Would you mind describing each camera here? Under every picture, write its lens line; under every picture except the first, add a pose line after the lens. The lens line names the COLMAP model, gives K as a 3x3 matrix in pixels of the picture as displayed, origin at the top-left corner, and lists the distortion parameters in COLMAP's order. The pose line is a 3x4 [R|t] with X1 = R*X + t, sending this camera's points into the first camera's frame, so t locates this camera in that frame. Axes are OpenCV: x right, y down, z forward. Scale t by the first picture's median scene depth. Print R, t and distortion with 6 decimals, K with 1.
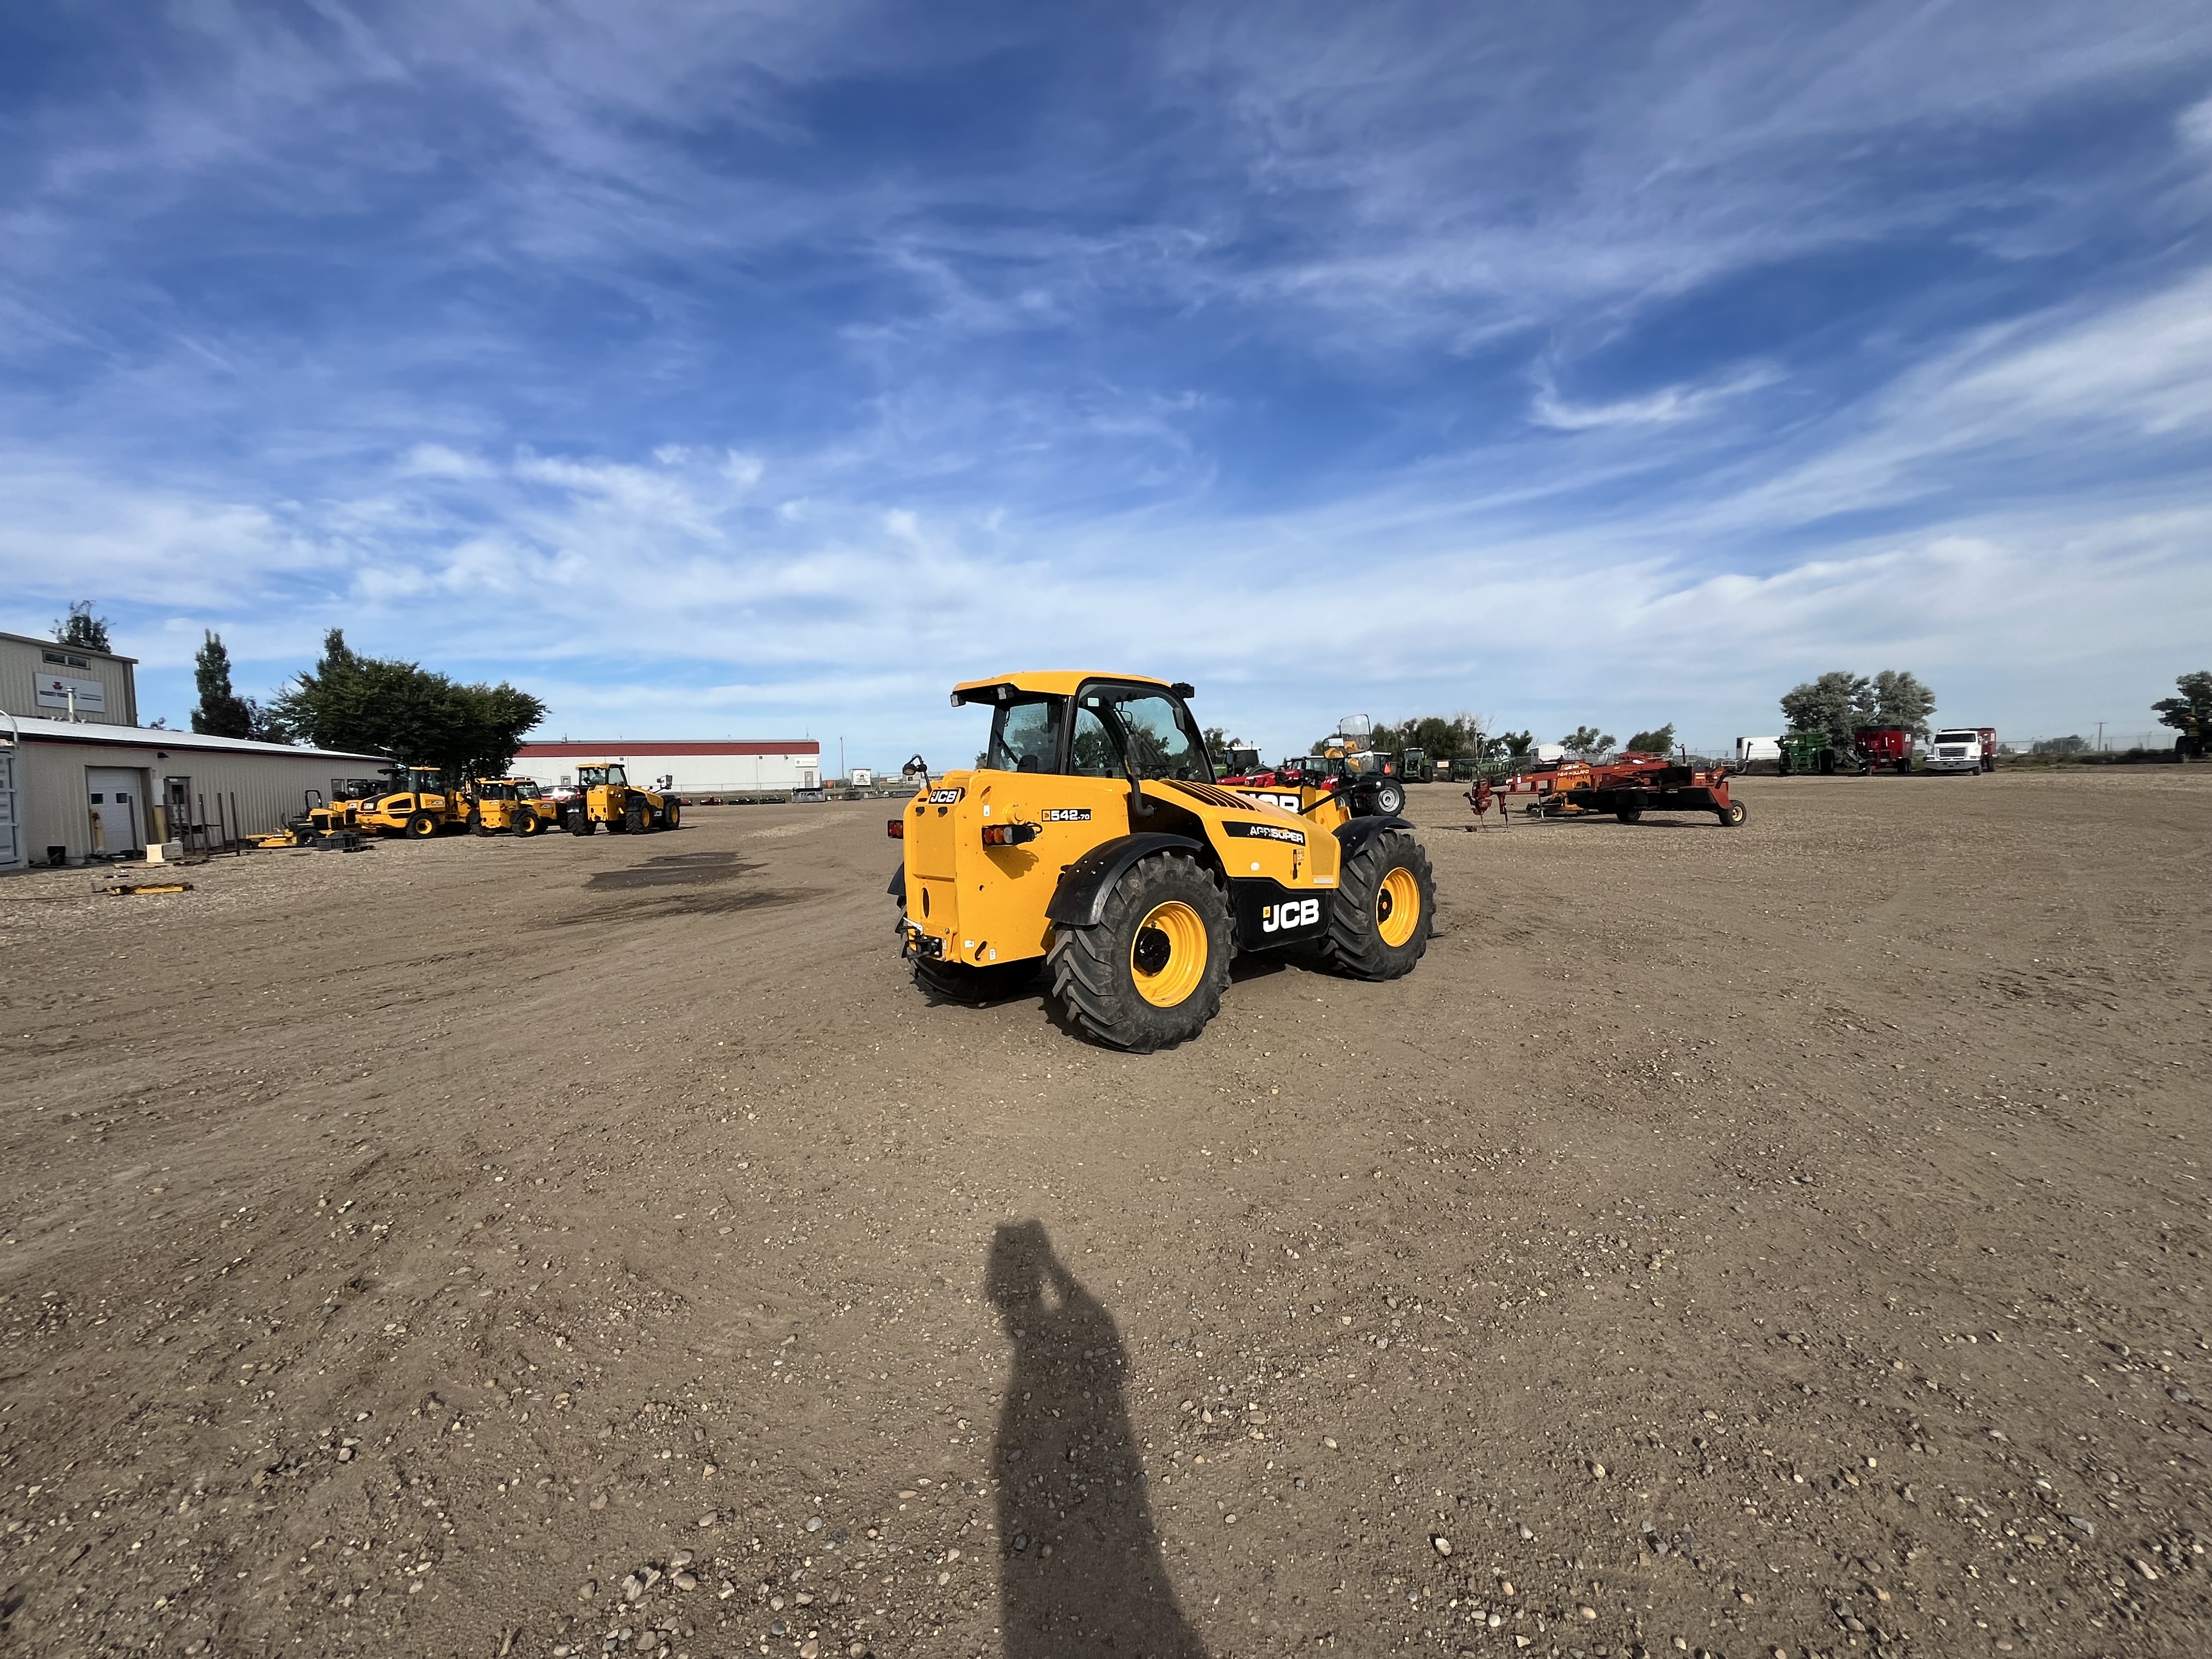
lens RADIAL K [[908.7, 0, 1105.2], [0, 908.7, 848.2], [0, 0, 1]] dist [-0.006858, 0.001112]
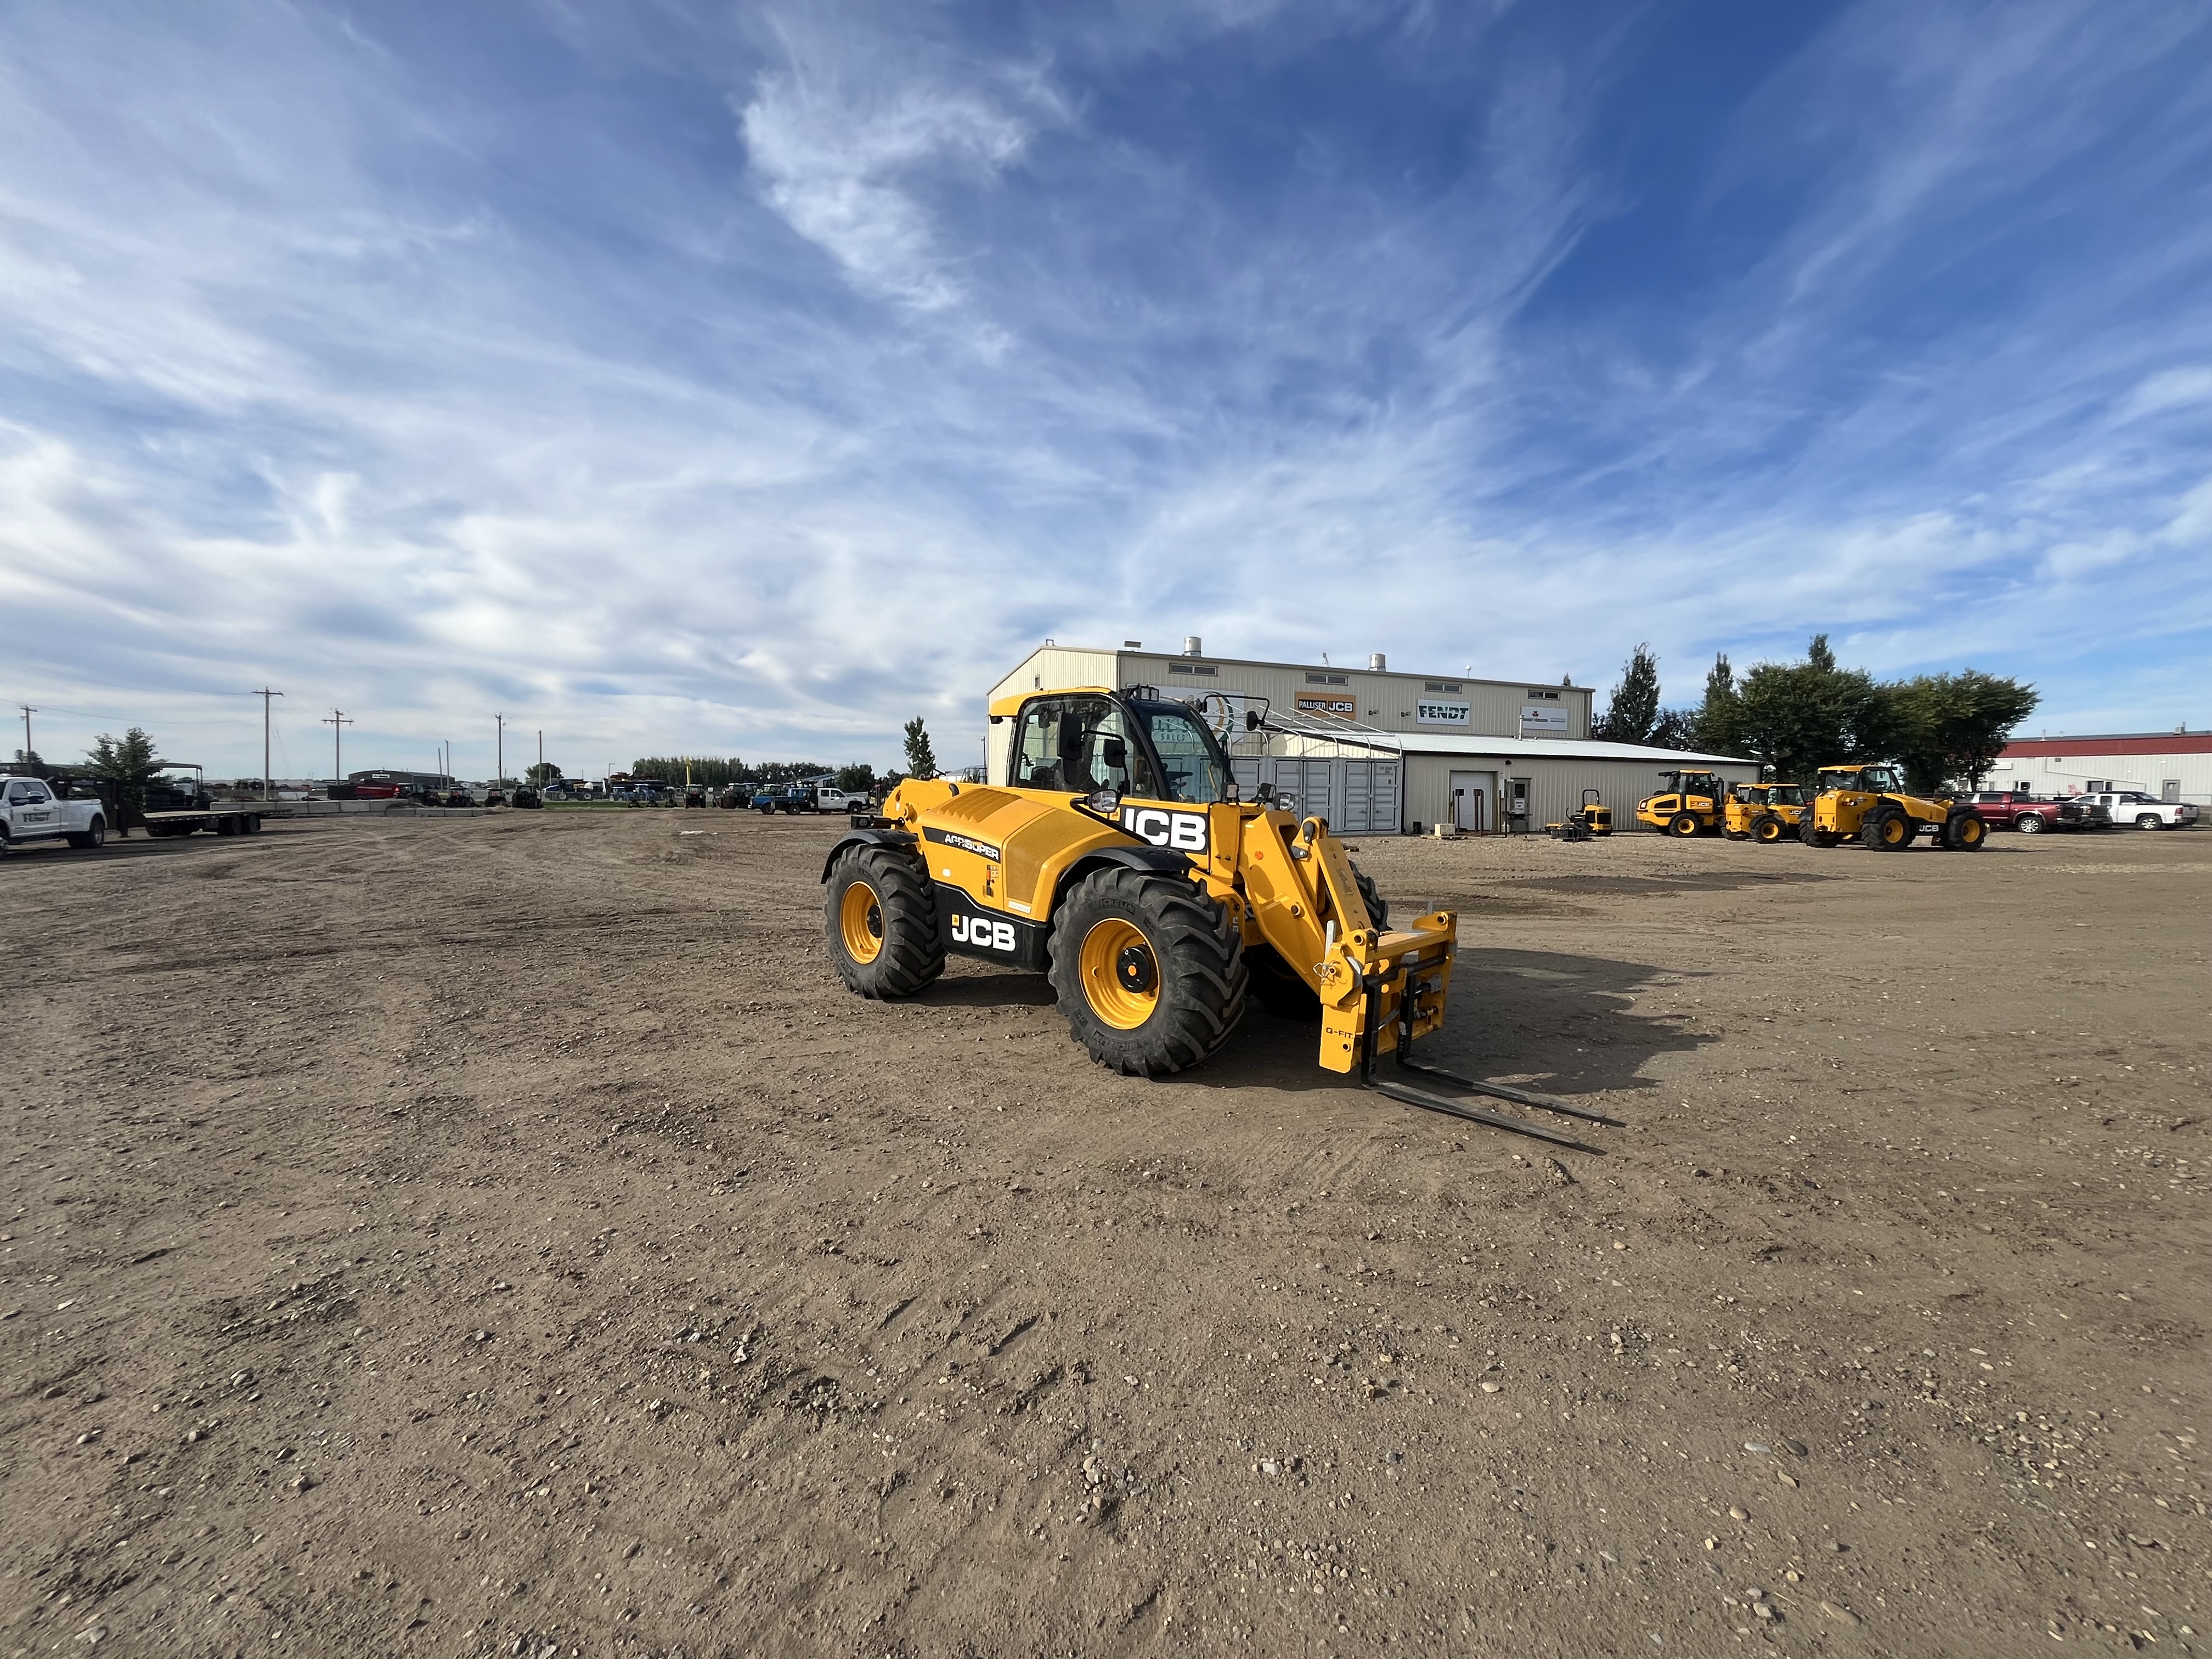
lens RADIAL K [[908.7, 0, 1092.3], [0, 908.7, 815.3], [0, 0, 1]] dist [-0.006858, 0.001112]
pose [[0.073261, 0.046642, -0.996222, 0.228022], [-0.083798, 0.995661, 0.040453, -0.019199], [0.993786, 0.080518, 0.076851, 0.202700]]
